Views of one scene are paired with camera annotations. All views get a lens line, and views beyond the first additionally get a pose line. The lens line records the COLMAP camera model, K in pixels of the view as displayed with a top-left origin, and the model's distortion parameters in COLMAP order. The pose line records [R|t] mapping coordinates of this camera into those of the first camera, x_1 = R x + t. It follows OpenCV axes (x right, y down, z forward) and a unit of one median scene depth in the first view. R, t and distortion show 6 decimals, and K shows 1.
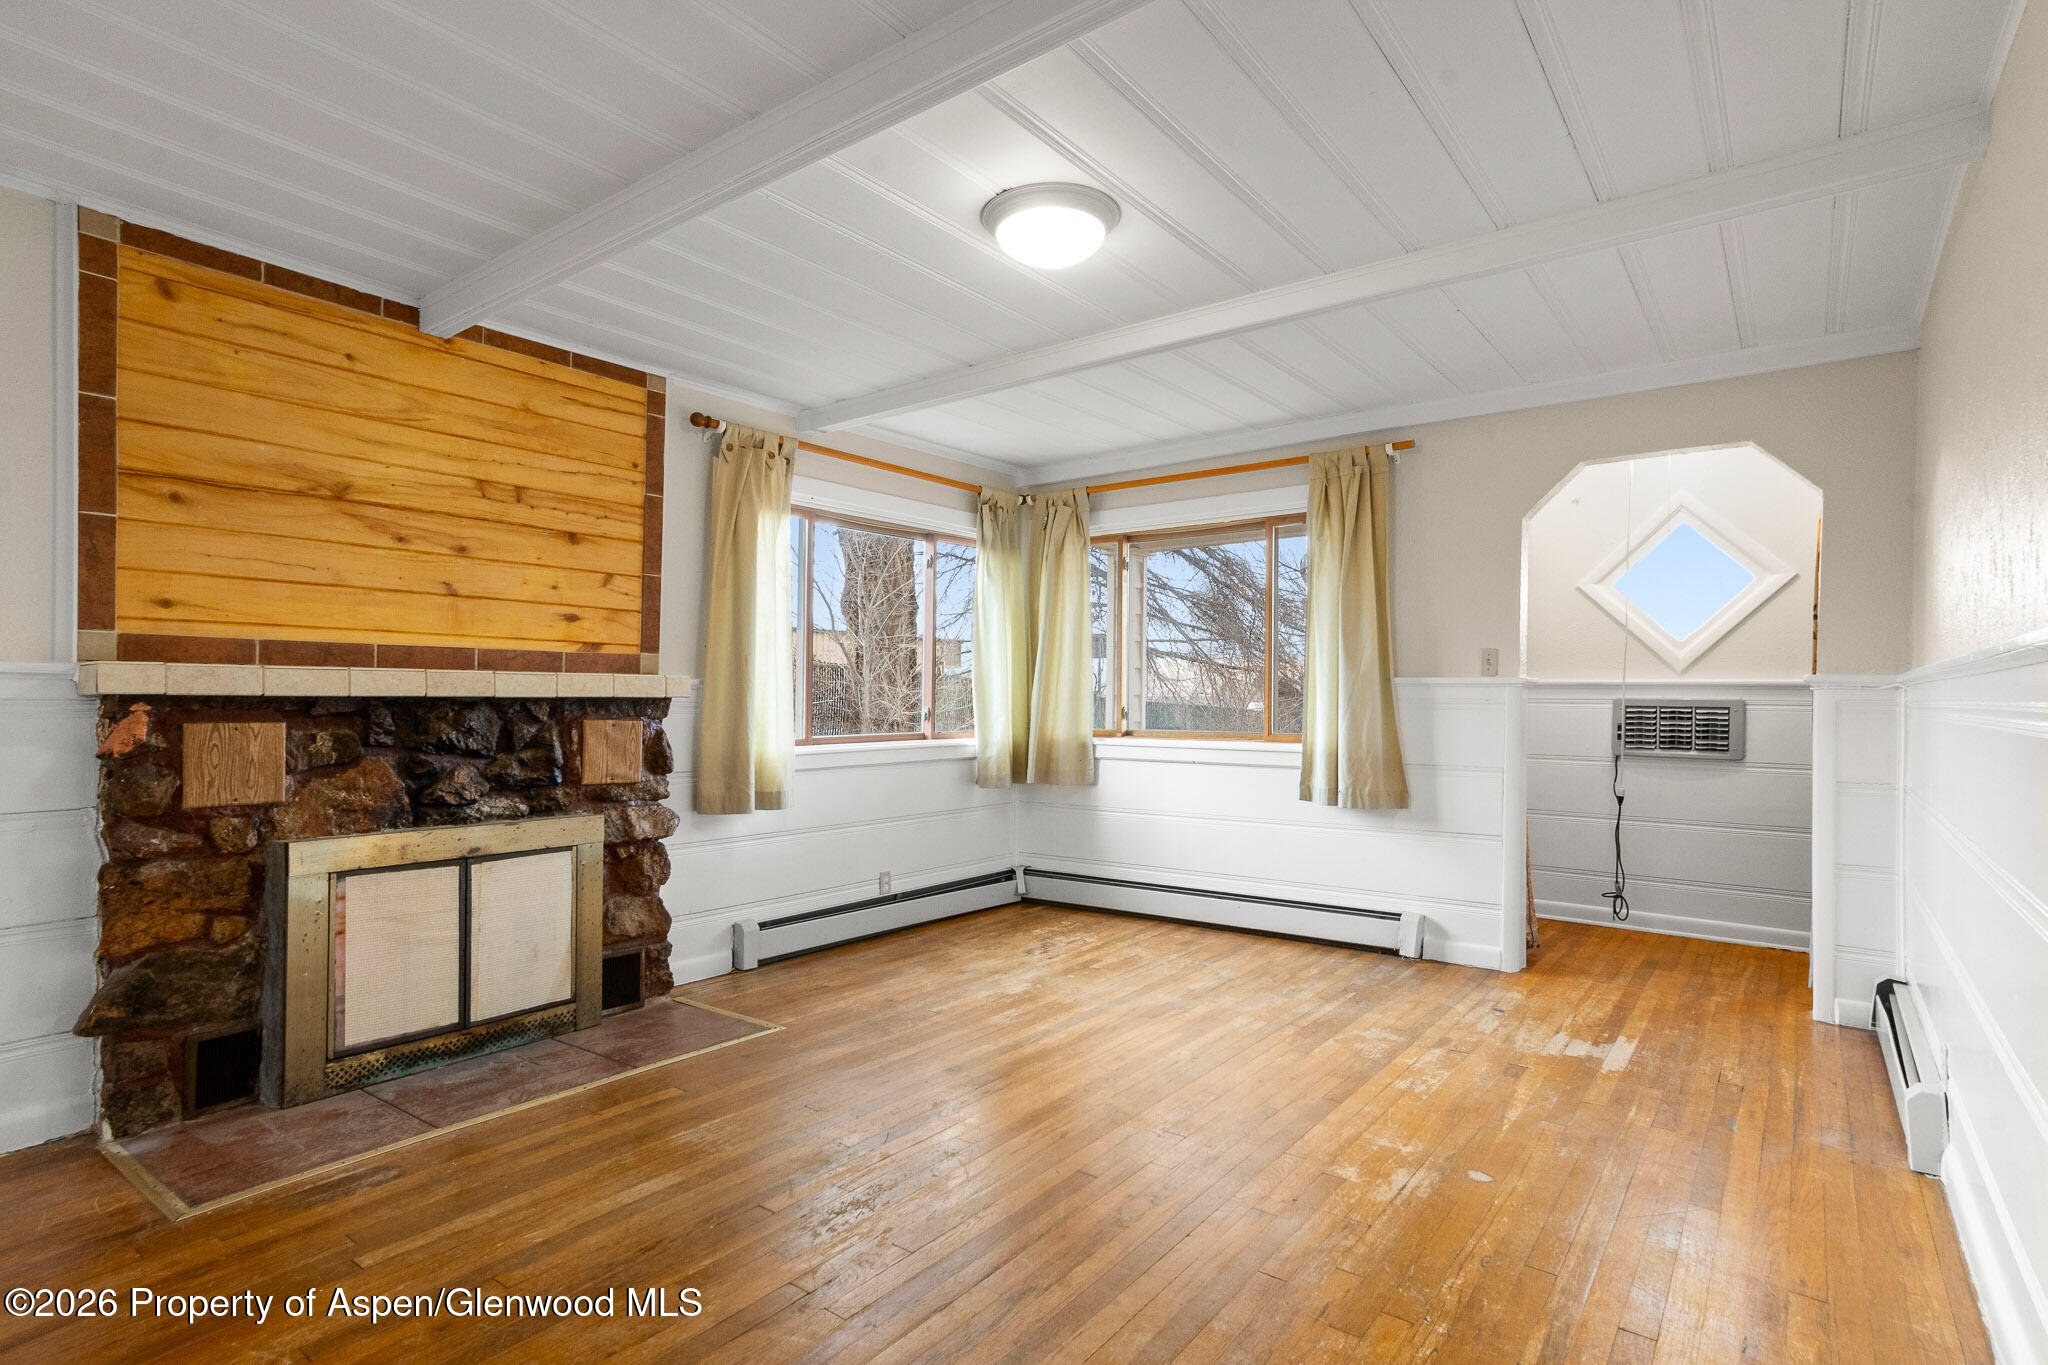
lens RADIAL K [[1013.0, 0, 1014.1], [0, 1013.0, 689.6], [0, 0, 1]] dist [-0.000250, 0.003757]
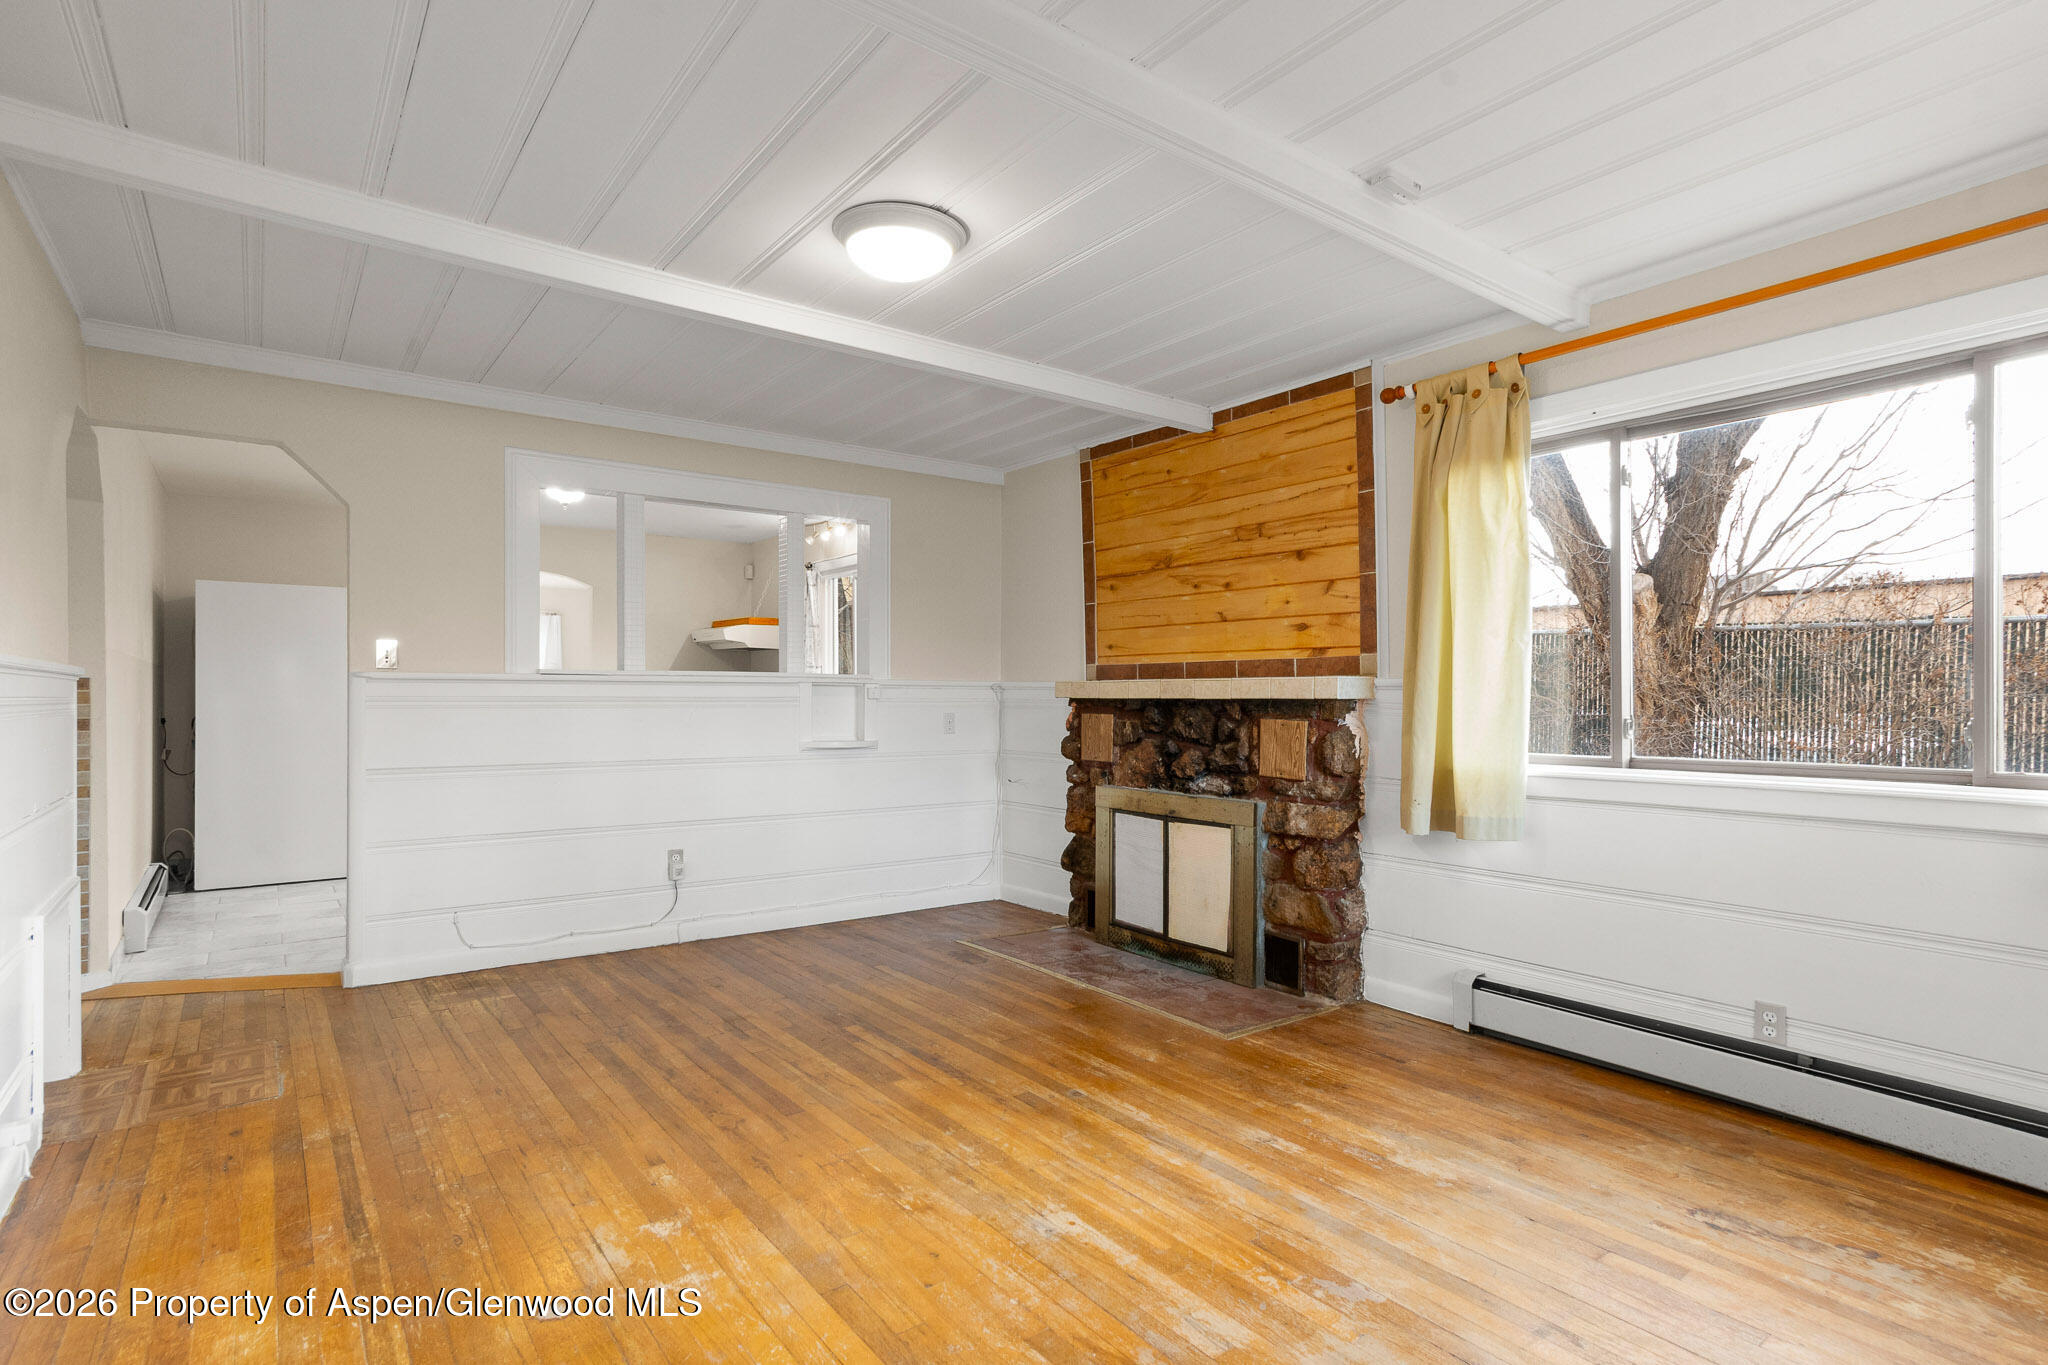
lens RADIAL K [[1013.0, 0, 1012.6], [0, 1013.0, 693.9], [0, 0, 1]] dist [-0.000250, 0.003757]
pose [[-0.261435, -0.008921, -0.965180, 0.746305], [0.005898, 0.999924, -0.010839, 0.012891], [0.965203, -0.008527, -0.261362, 1.029963]]
